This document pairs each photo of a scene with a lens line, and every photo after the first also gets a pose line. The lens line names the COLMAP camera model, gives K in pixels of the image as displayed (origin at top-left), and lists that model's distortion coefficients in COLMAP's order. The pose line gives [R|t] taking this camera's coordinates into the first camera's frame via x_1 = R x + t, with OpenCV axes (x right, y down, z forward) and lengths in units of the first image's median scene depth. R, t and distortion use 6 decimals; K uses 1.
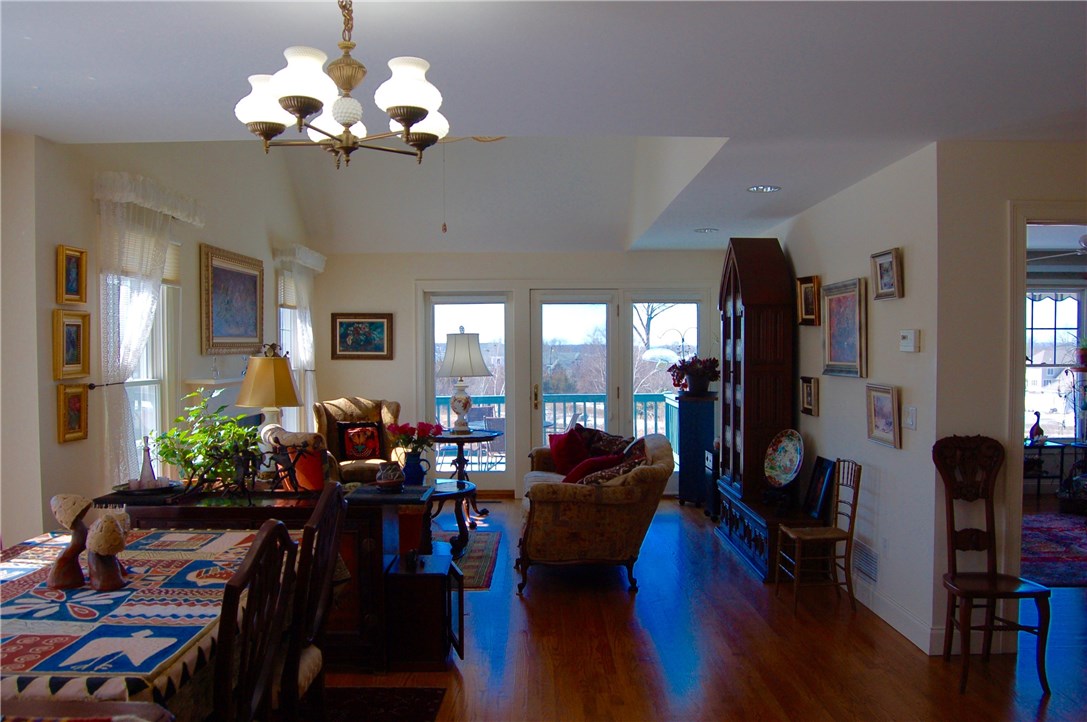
lens RADIAL K [[873.4, 0, 544.9], [0, 873.4, 380.9], [0, 0, 1]] dist [-0.090685, 0.012870]
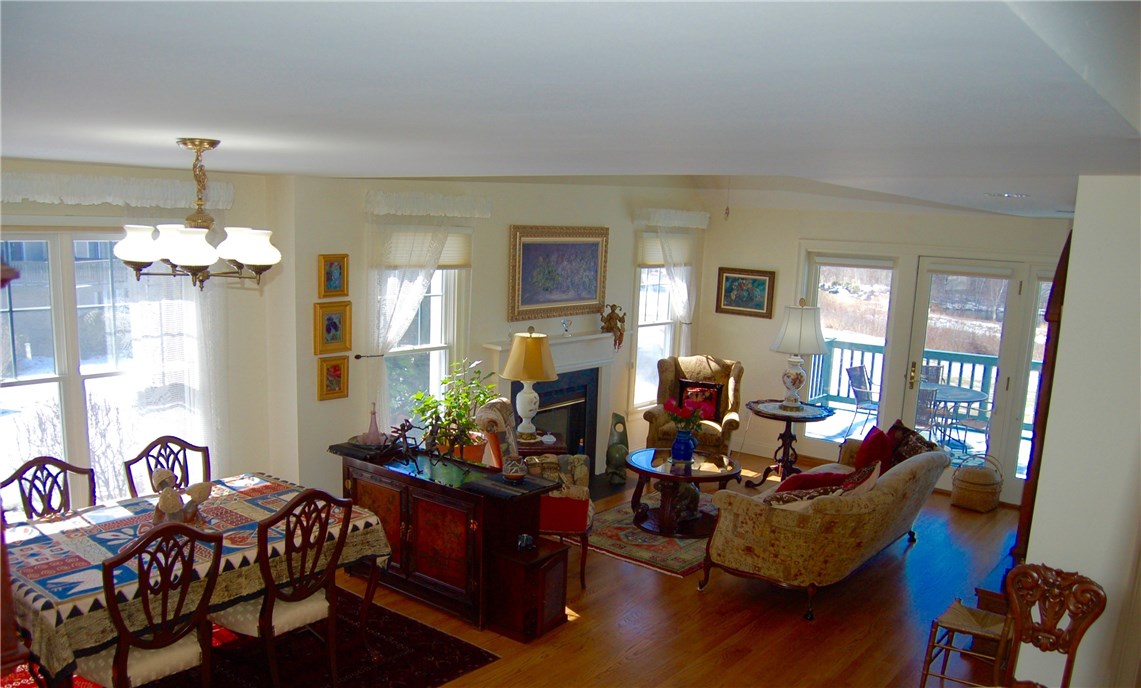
lens RADIAL K [[908.1, 0, 589.9], [0, 908.1, 400.5], [0, 0, 1]] dist [-0.071492, -0.007561]
pose [[0.787196, 0.155856, -0.596683, 0.367197], [-0.067952, 0.983568, 0.167264, -0.114525], [0.612947, -0.091124, 0.784852, 0.073610]]
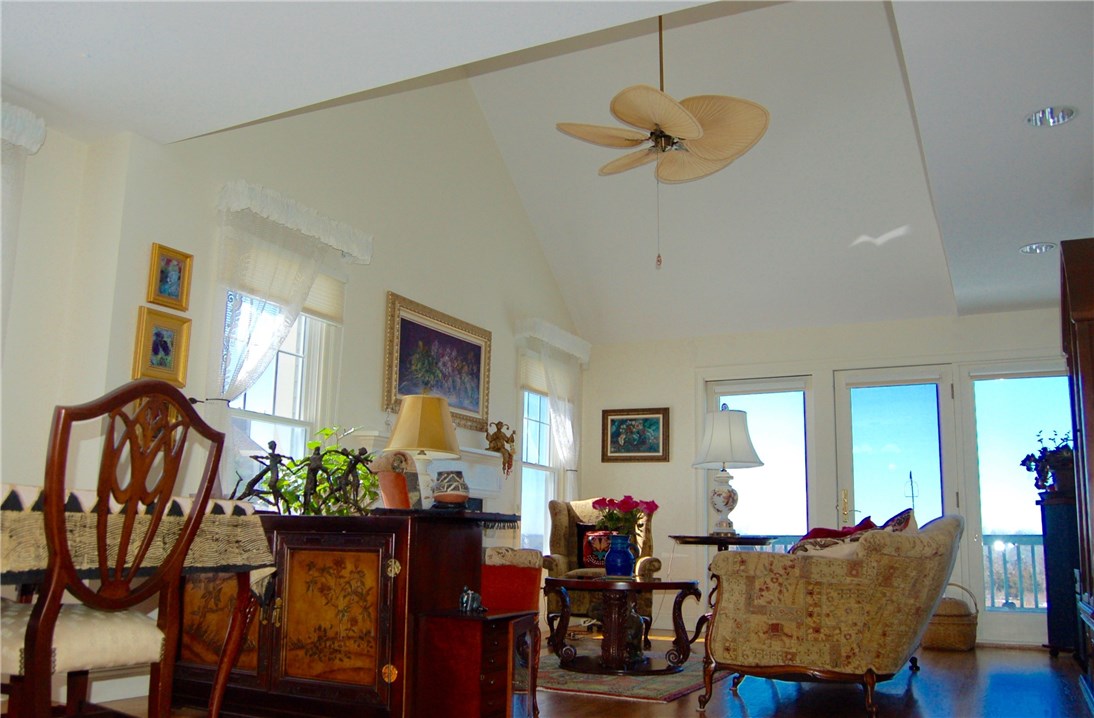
lens RADIAL K [[920.4, 0, 544.6], [0, 920.4, 390.8], [0, 0, 1]] dist [-0.075677, 0.018141]
pose [[0.889640, -0.053540, -0.453513, 0.160341], [-0.038337, 0.980842, -0.190998, 0.105519], [0.455051, 0.187306, 0.870543, 0.192488]]
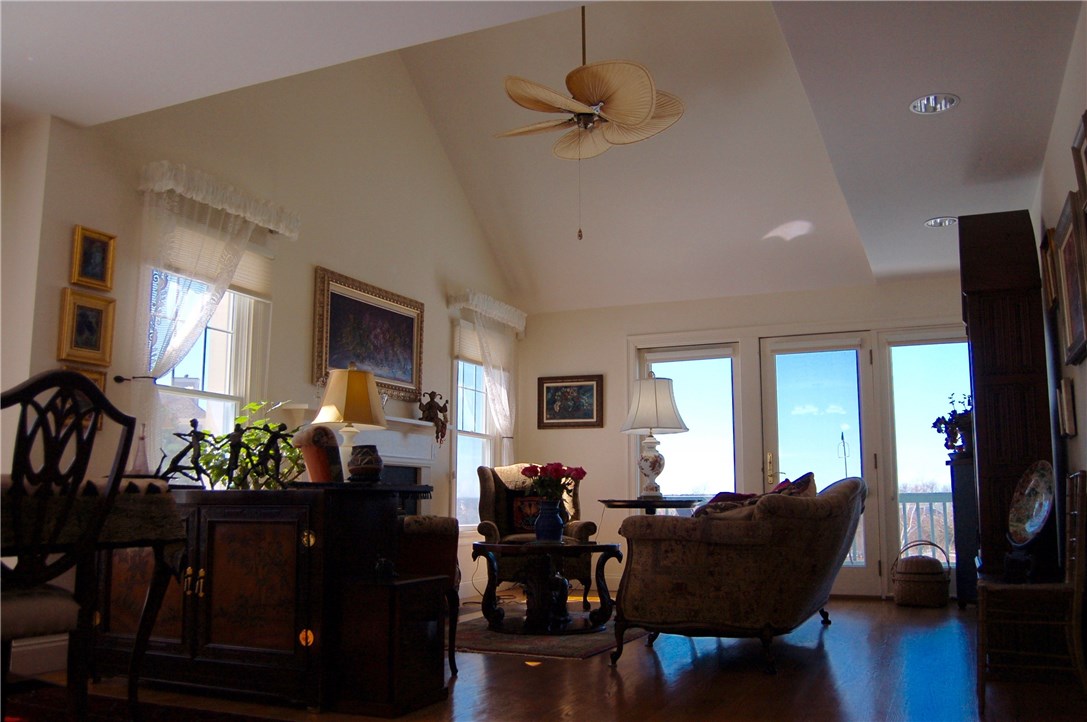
lens RADIAL K [[930.5, 0, 560.8], [0, 930.5, 375.5], [0, 0, 1]] dist [-0.083273, 0.032902]
pose [[0.915639, -0.052832, -0.398514, 0.201424], [-0.016345, 0.985614, -0.168219, 0.102783], [0.401669, 0.160542, 0.901603, 0.173021]]
